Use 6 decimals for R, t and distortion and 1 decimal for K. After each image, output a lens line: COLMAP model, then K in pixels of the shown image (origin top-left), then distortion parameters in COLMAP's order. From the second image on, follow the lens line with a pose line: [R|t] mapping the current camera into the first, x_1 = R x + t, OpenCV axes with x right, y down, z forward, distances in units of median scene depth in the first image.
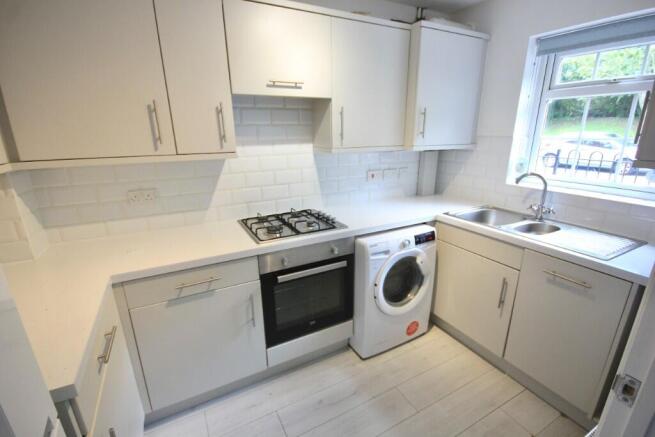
lens RADIAL K [[304.5, 0, 335.2], [0, 304.5, 225.3], [0, 0, 1]] dist [-0.002758, -0.000799]
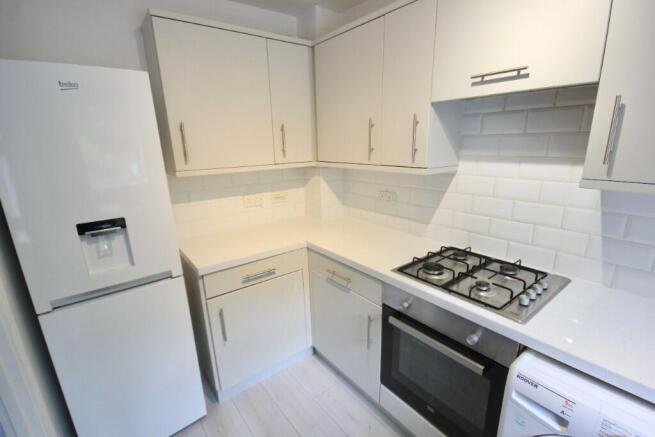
lens RADIAL K [[304.5, 0, 335.2], [0, 304.5, 225.3], [0, 0, 1]] dist [-0.002758, -0.000799]
pose [[0.168561, 0.266261, -0.949048, 0.477494], [-0.279659, 0.936179, 0.212981, -0.185704], [0.945187, 0.229509, 0.232265, 0.546762]]
